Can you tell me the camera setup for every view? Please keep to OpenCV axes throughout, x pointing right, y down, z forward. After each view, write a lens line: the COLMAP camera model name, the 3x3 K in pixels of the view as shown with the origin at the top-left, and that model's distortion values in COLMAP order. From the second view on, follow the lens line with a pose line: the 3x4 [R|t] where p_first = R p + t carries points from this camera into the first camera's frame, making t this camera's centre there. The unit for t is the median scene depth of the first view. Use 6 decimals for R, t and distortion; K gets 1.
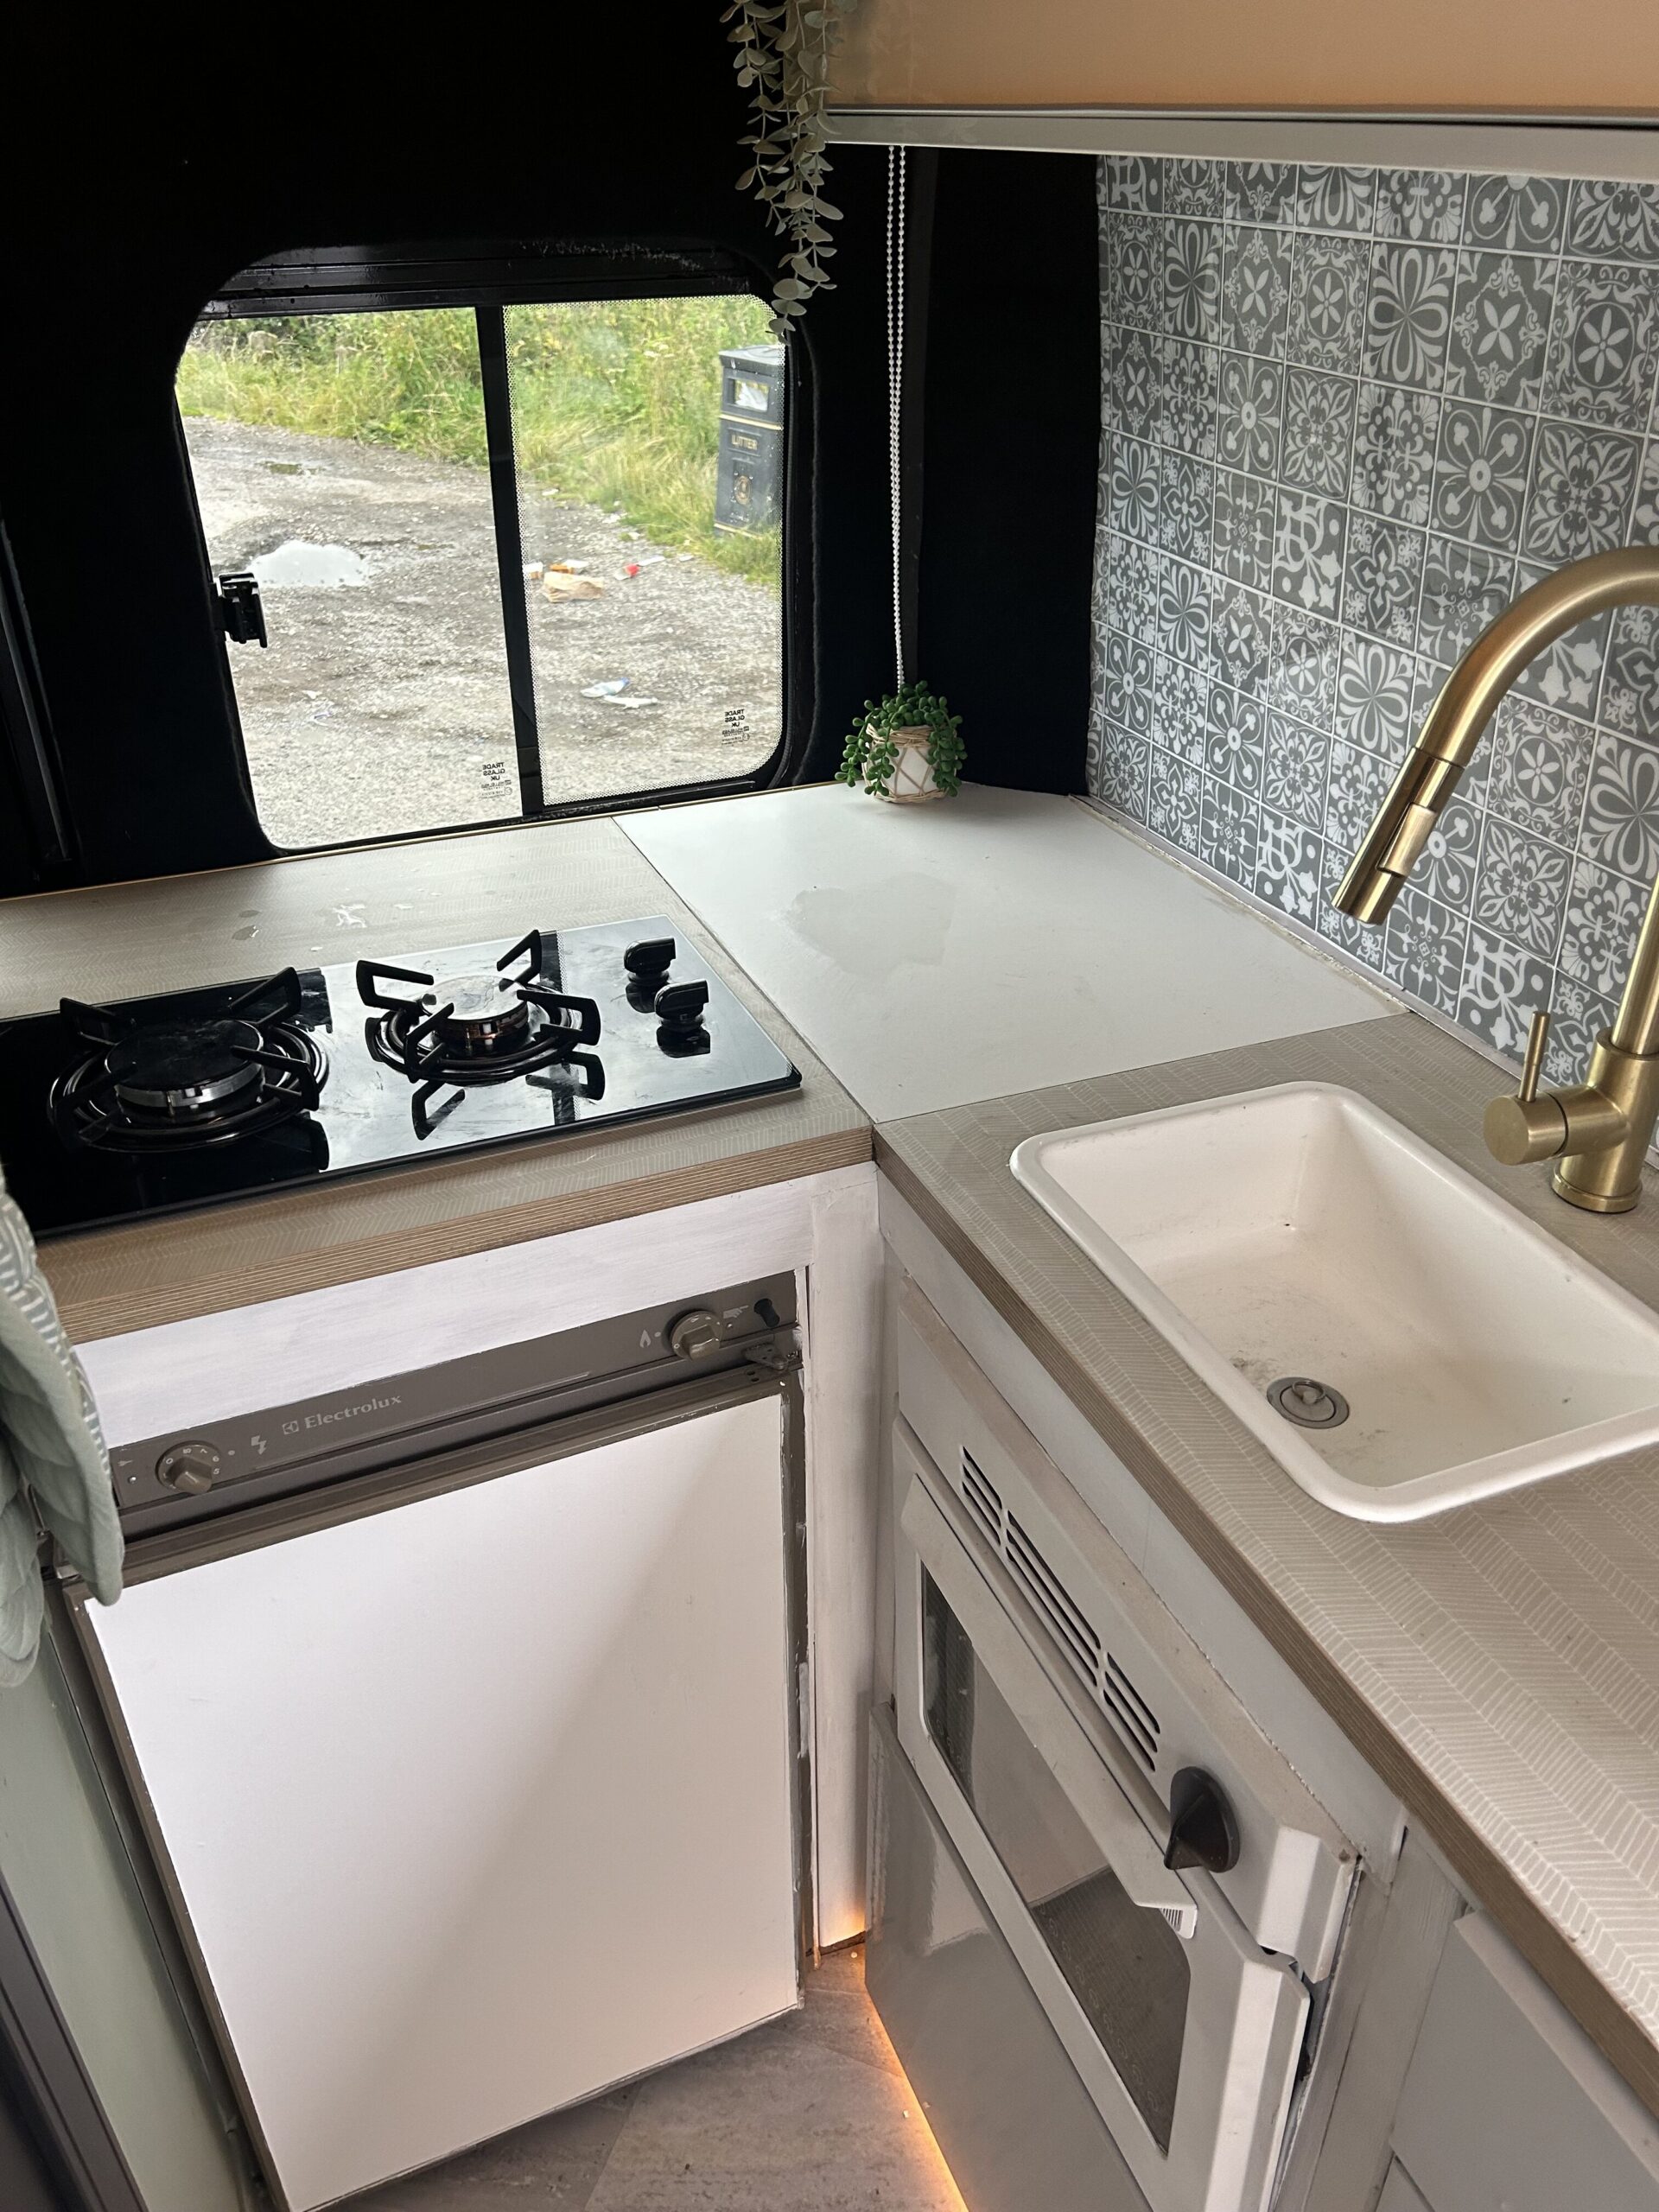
lens RADIAL K [[1655.4, 0, 816.1], [0, 1655.4, 1107.7], [0, 0, 1]] dist [0.060284, -0.076777]
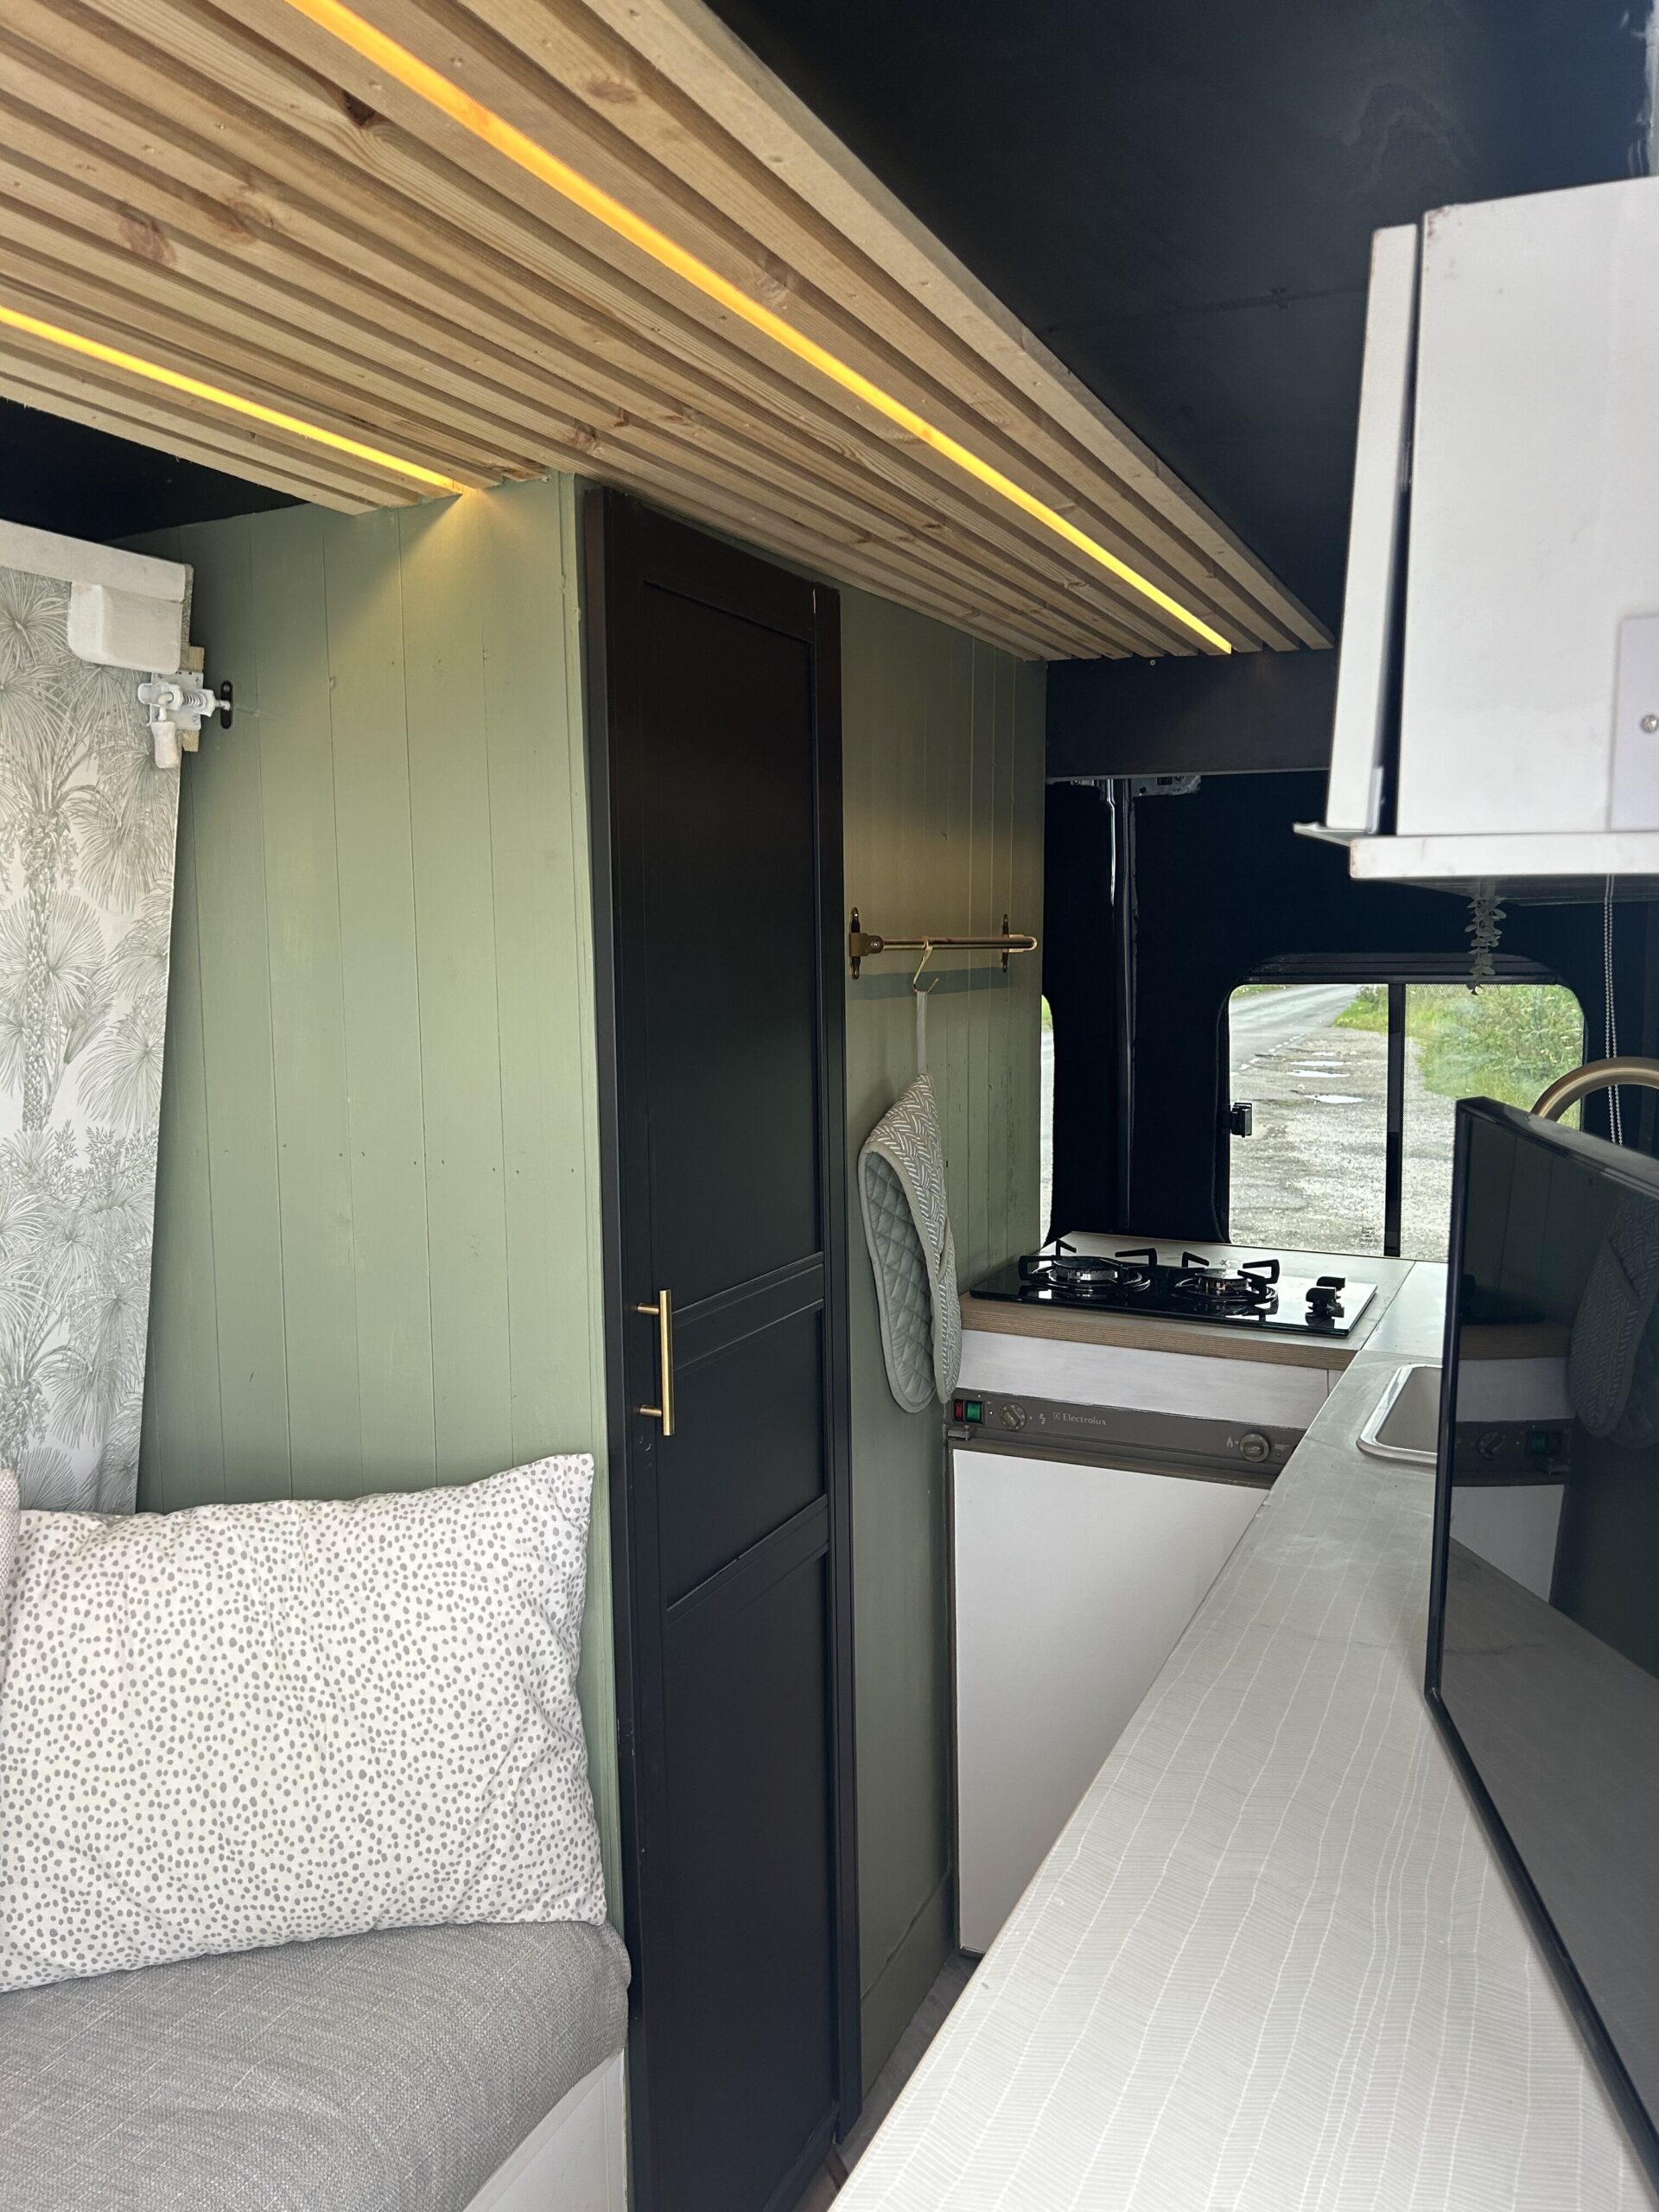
lens RADIAL K [[1655.4, 0, 822.1], [0, 1655.4, 1113.4], [0, 0, 1]] dist [0.060284, -0.076777]
pose [[0.670617, 0.082822, -0.737166, 0.837784], [-0.378256, 0.893026, -0.243775, 0.385910], [0.638119, 0.442317, 0.630206, -0.585162]]
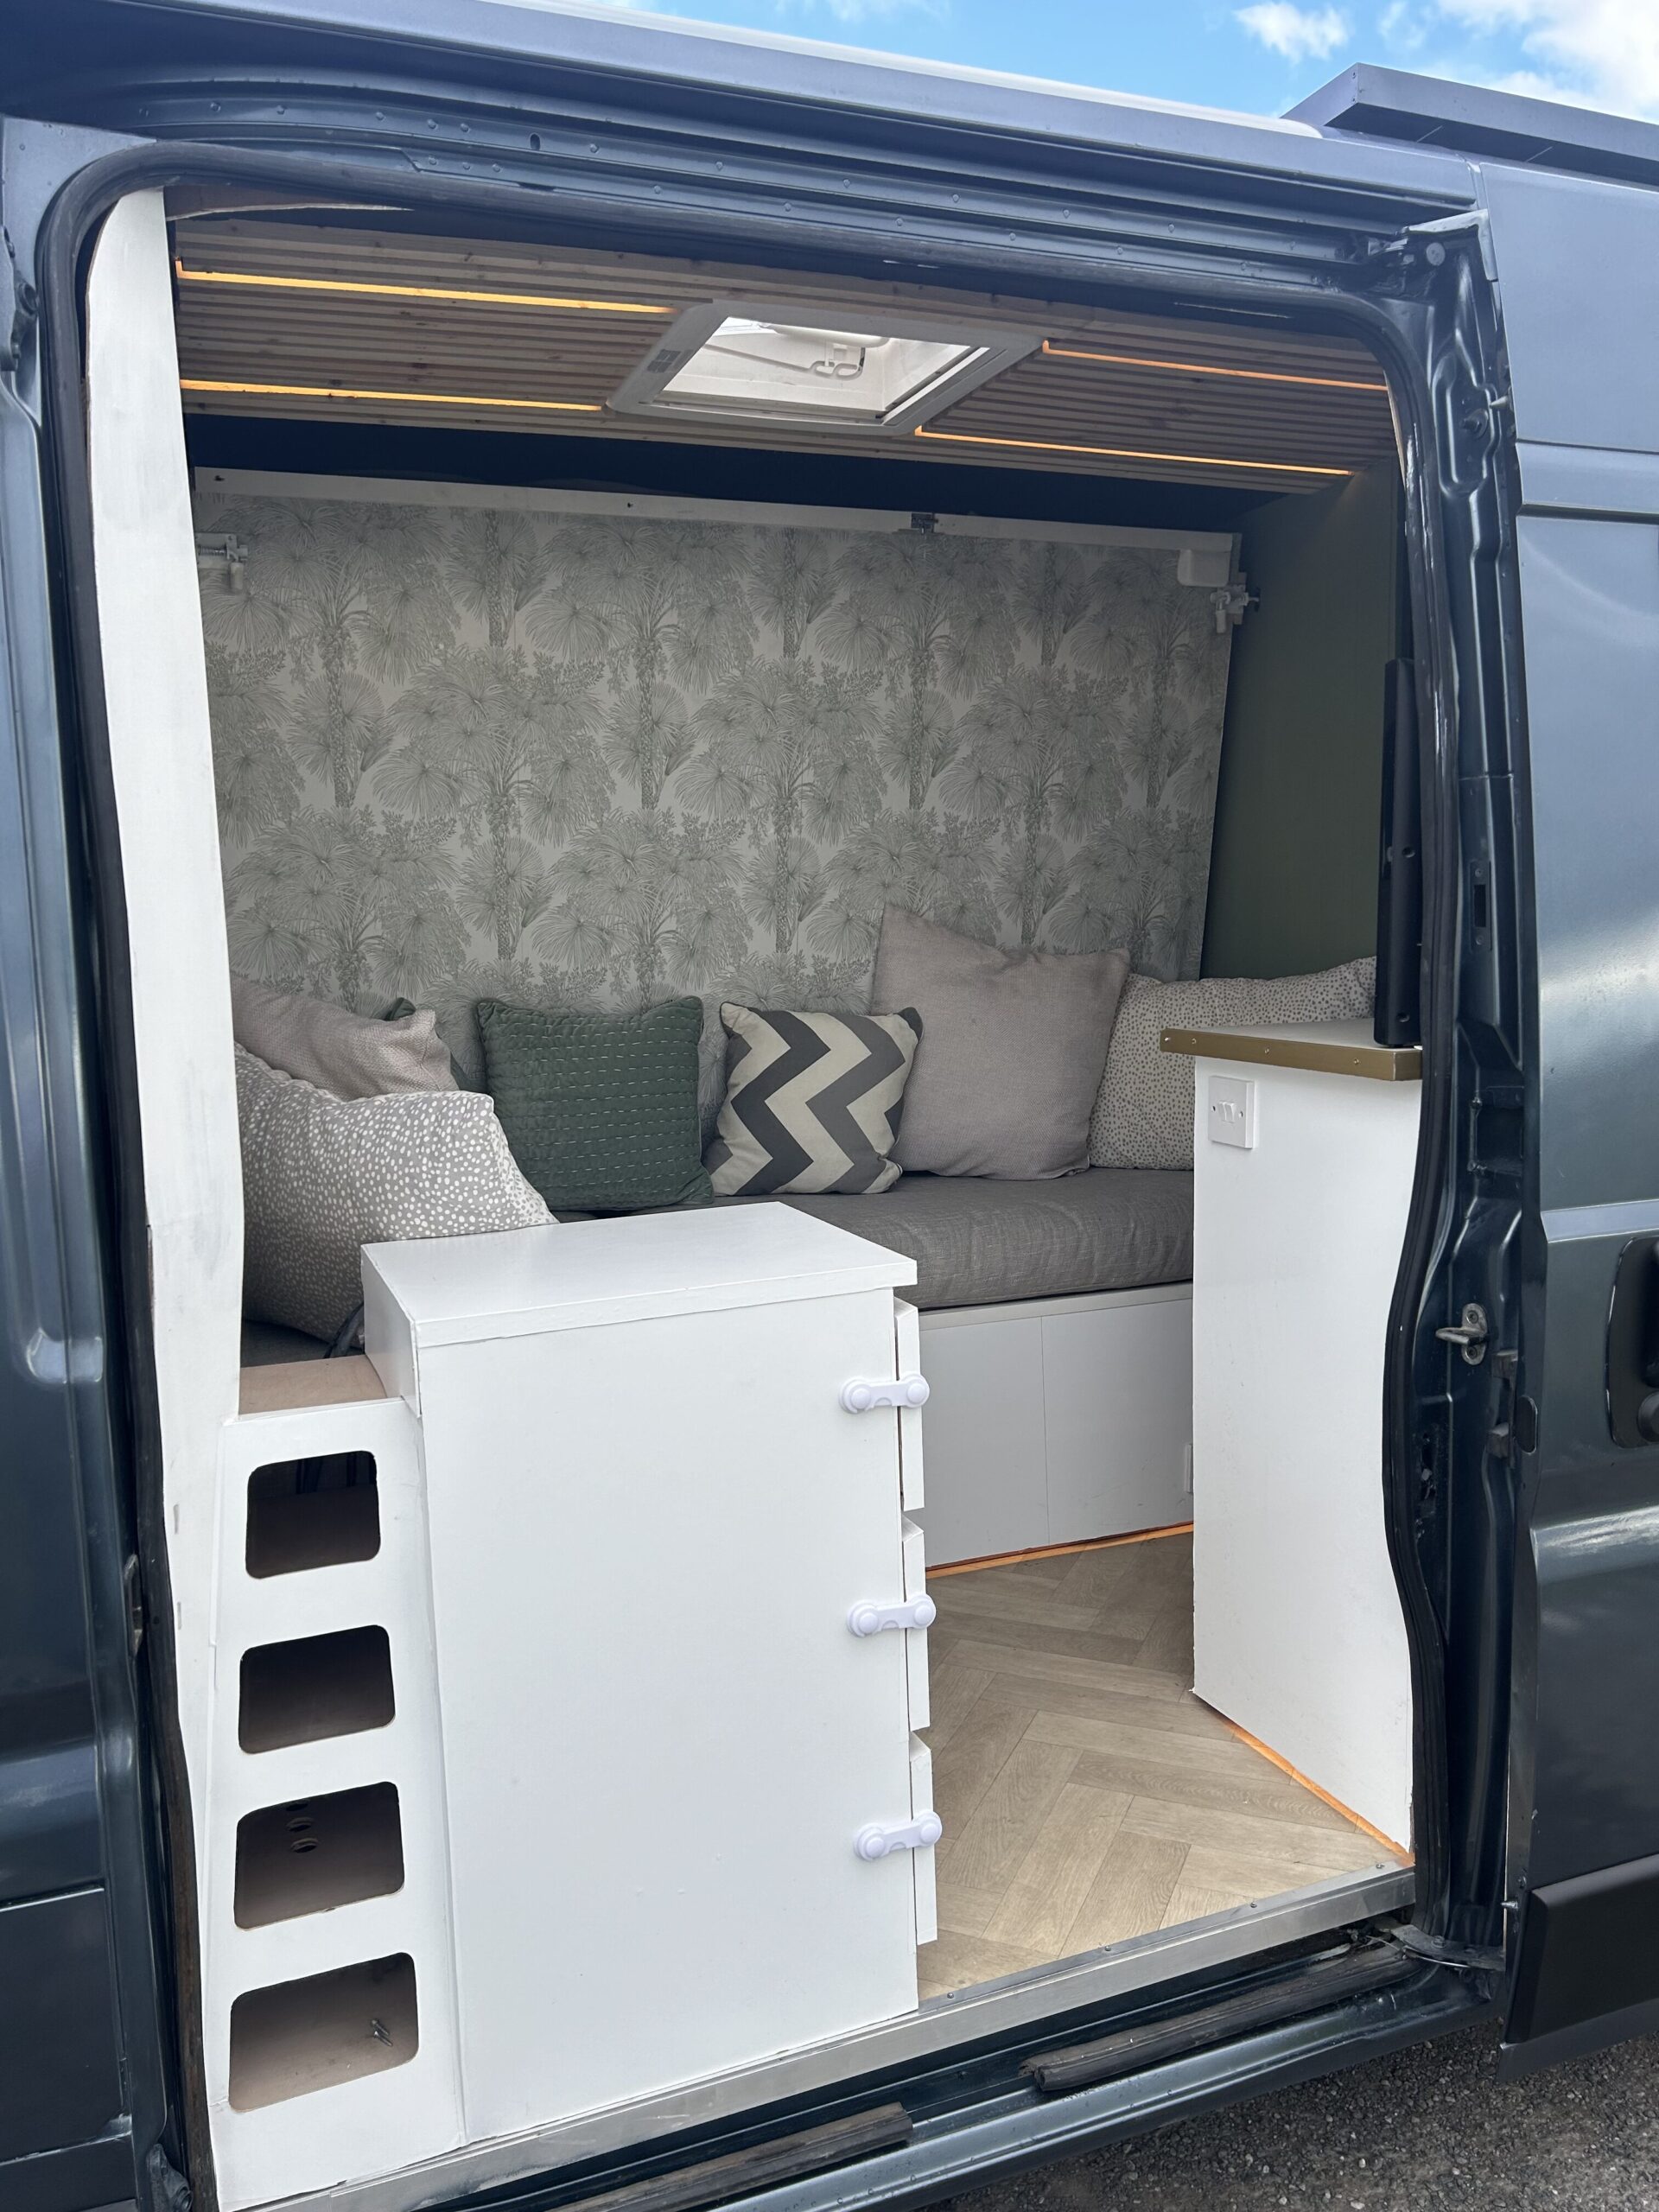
lens RADIAL K [[1655.4, 0, 829.1], [0, 1655.4, 1123.0], [0, 0, 1]] dist [0.060284, -0.076777]
pose [[-0.031583, 0.134394, -0.990425, 2.223598], [-0.496078, 0.858145, 0.132263, 0.645358], [0.867703, 0.495505, 0.039567, -0.487088]]
